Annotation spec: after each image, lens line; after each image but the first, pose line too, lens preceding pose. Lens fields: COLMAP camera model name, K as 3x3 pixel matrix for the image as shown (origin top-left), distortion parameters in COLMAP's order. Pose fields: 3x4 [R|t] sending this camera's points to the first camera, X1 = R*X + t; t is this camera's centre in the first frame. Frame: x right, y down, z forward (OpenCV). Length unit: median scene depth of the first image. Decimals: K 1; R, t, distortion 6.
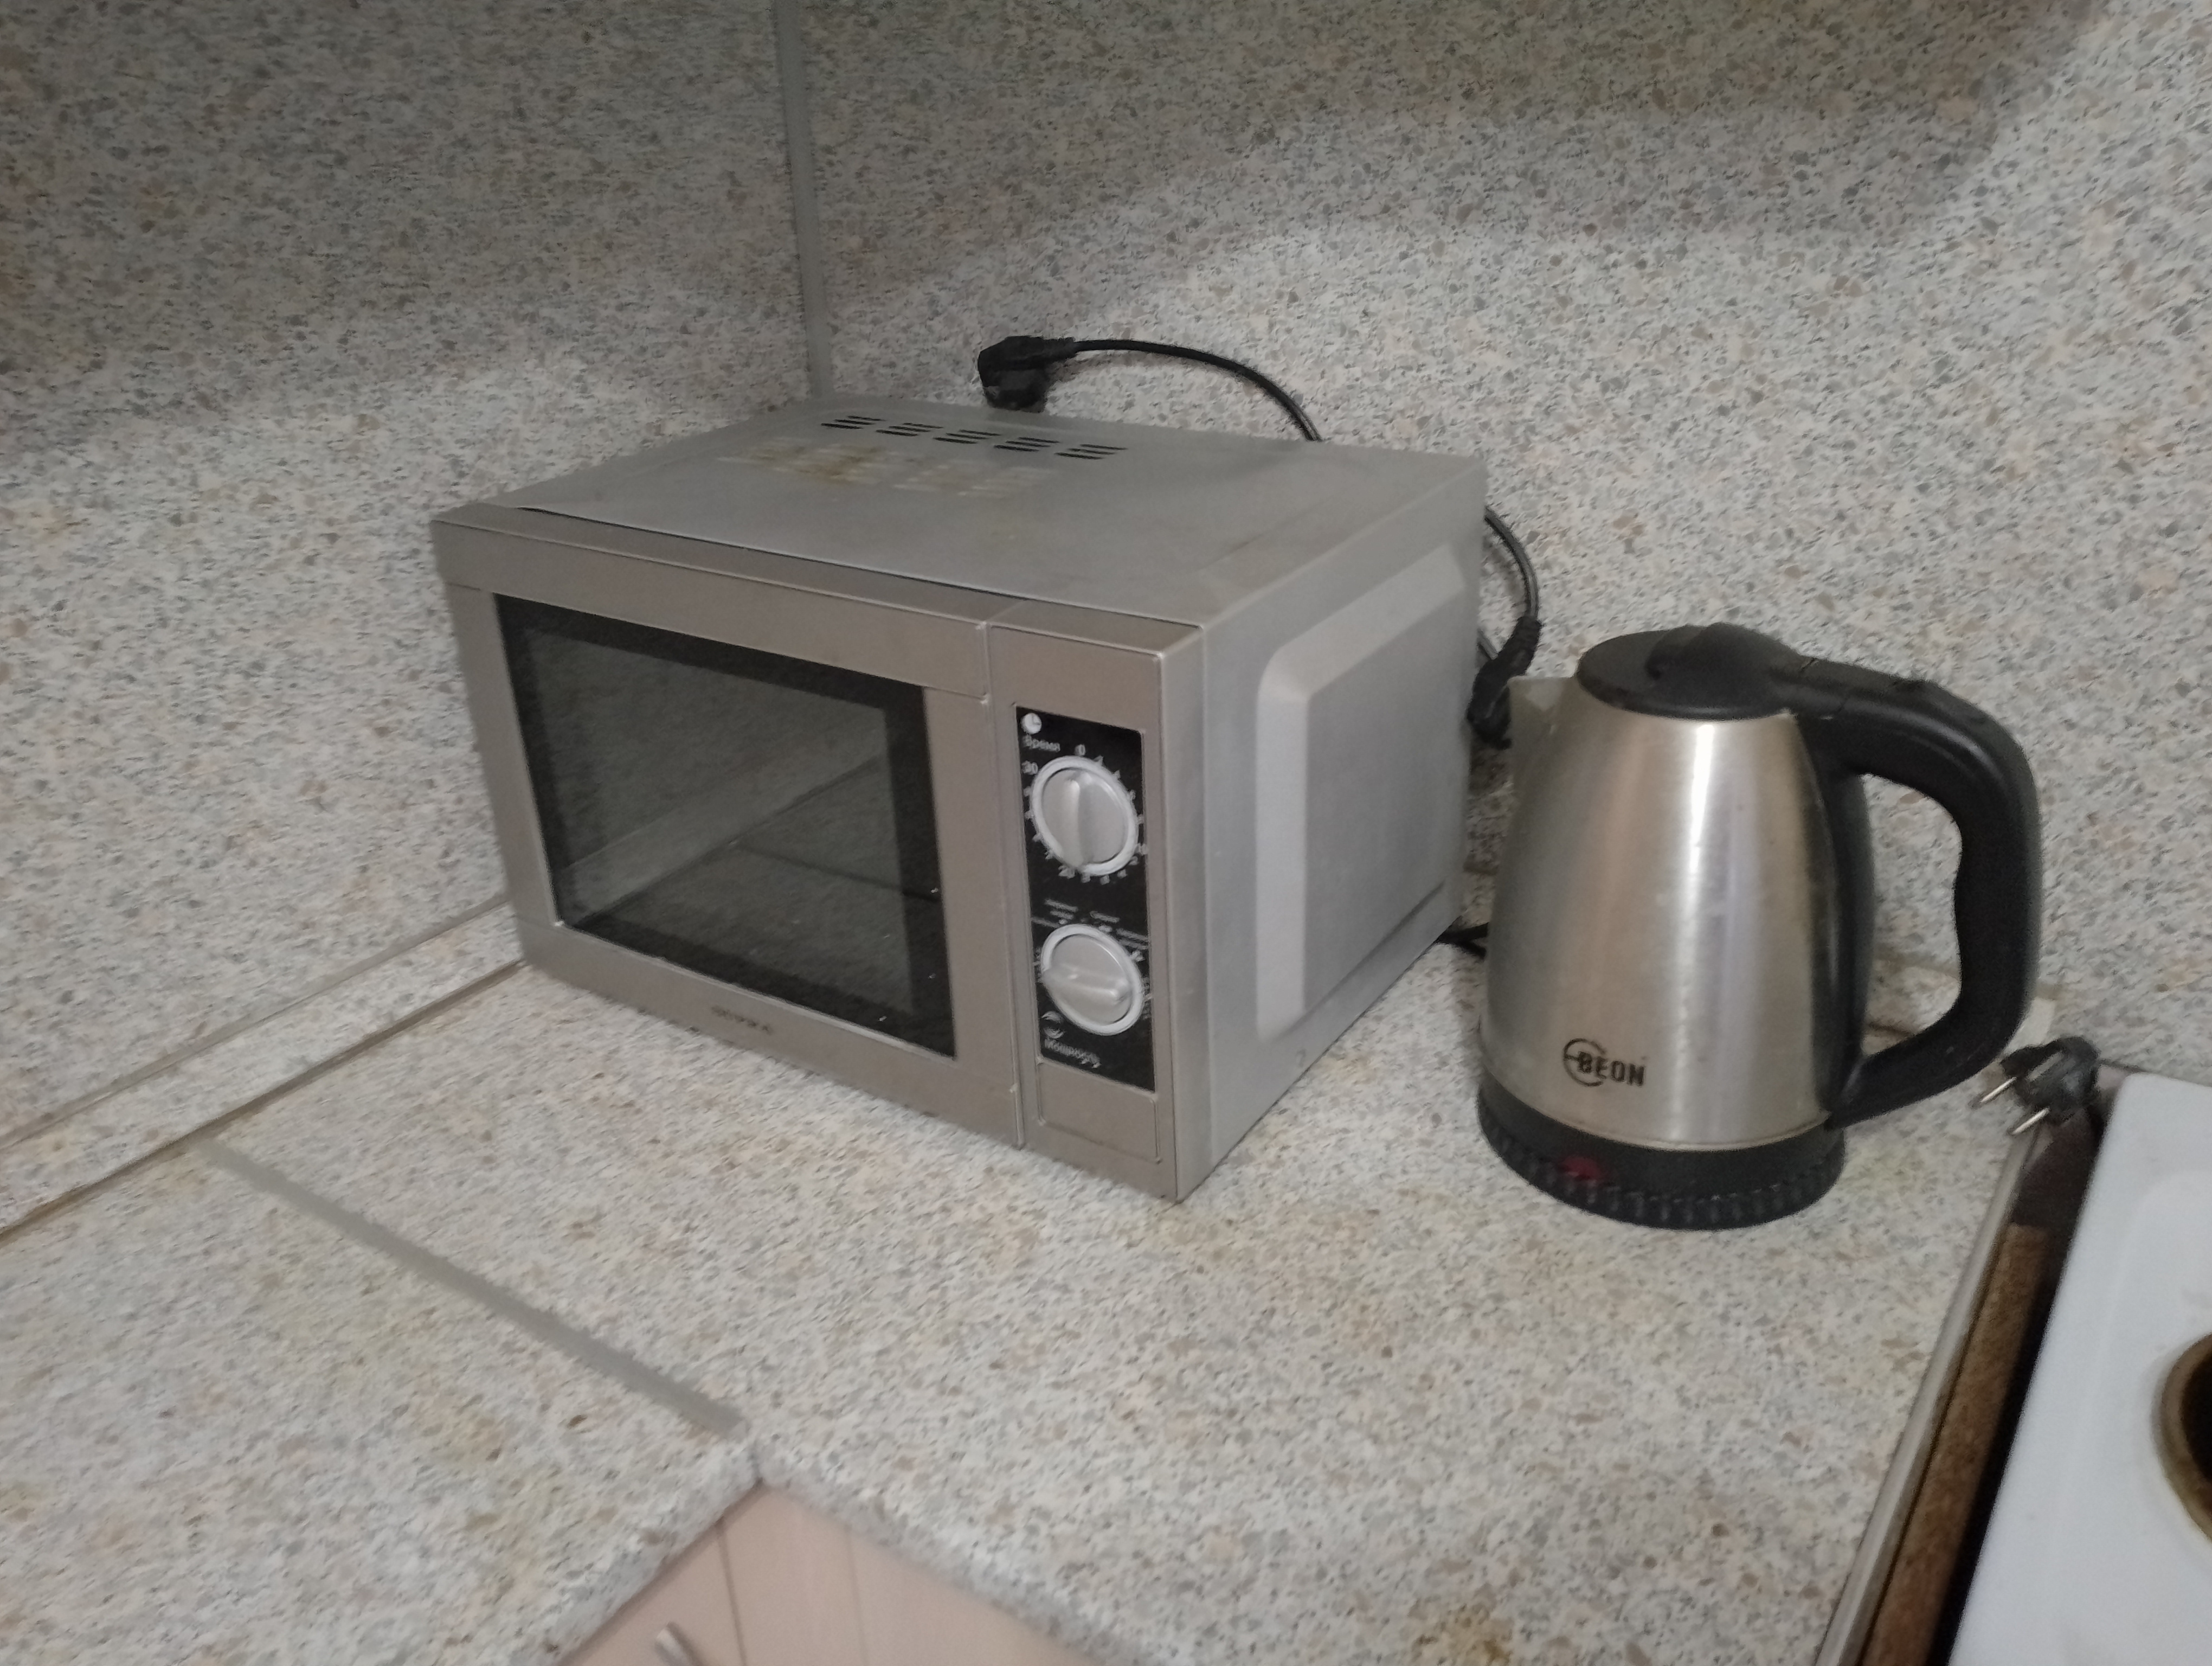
lens RADIAL K [[1754.5, 0, 1106.0], [0, 1754.5, 833.0], [0, 0, 1]] dist [0.067033, -0.124839]
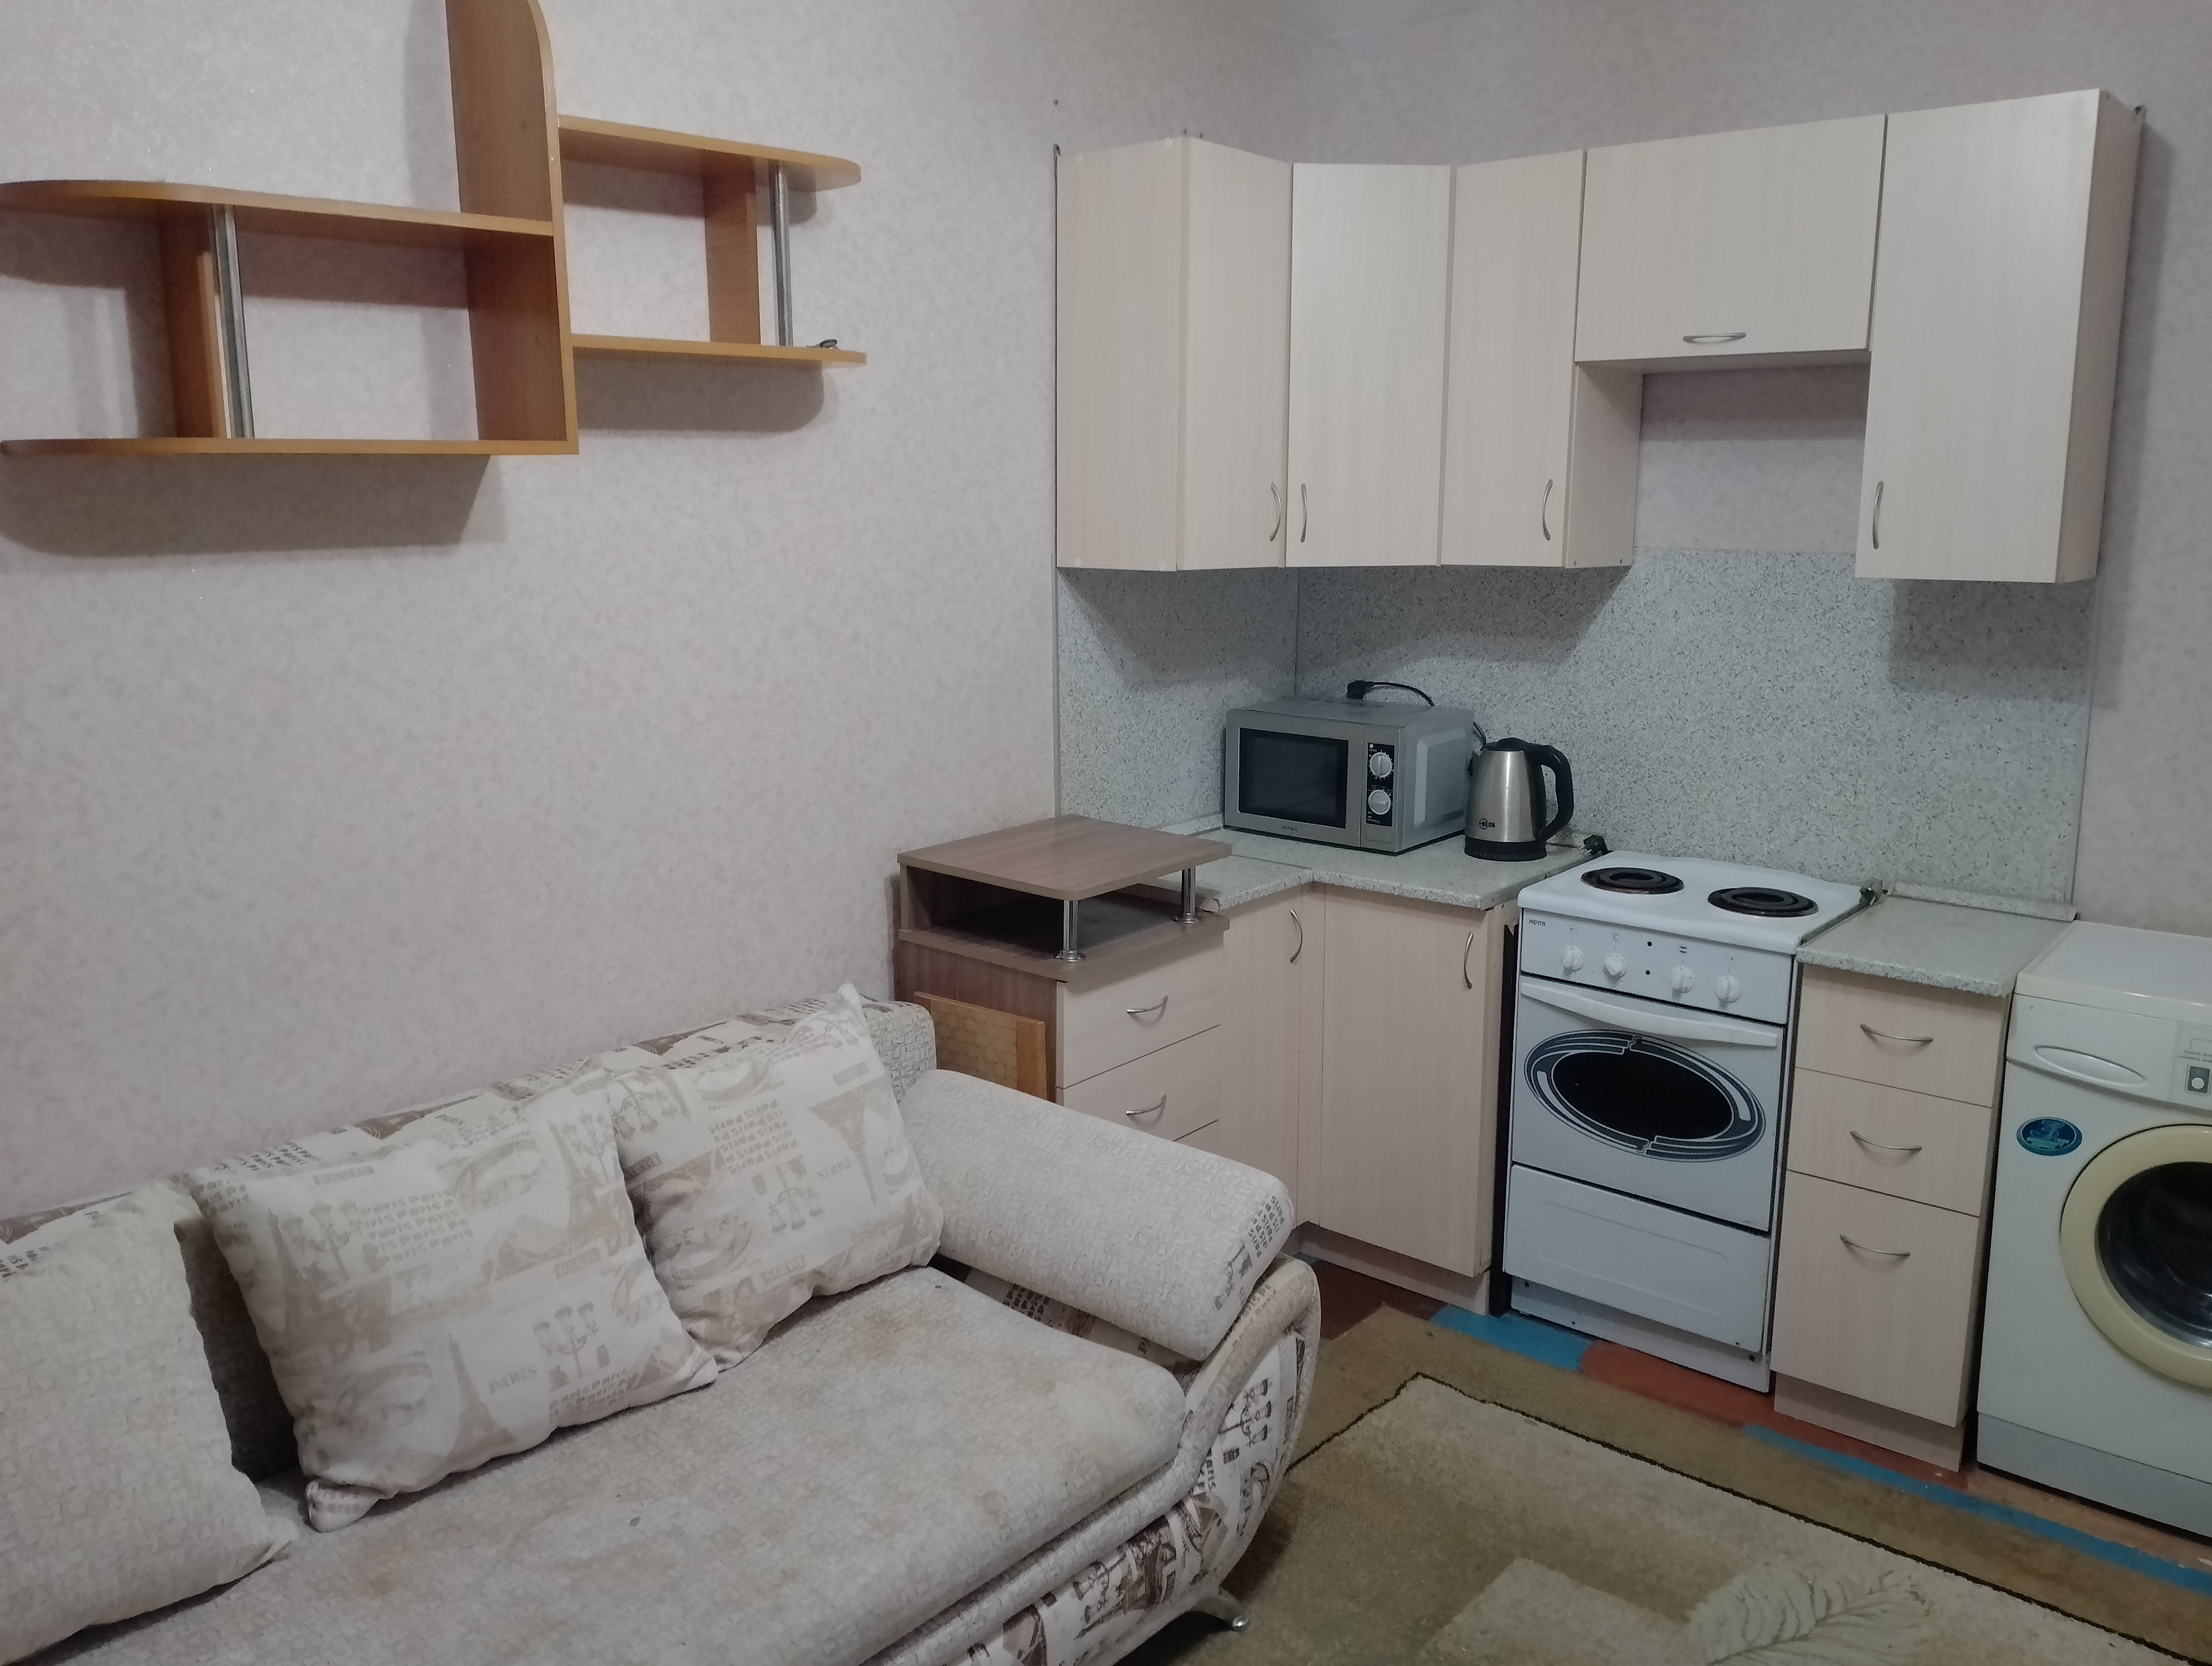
lens RADIAL K [[1754.5, 0, 1106.0], [0, 1754.5, 833.0], [0, 0, 1]] dist [0.067033, -0.124839]
pose [[0.993458, 0.061086, -0.096487, -0.245137], [-0.081948, 0.969783, -0.229796, 1.154161], [0.079534, 0.236200, 0.968444, -3.198534]]
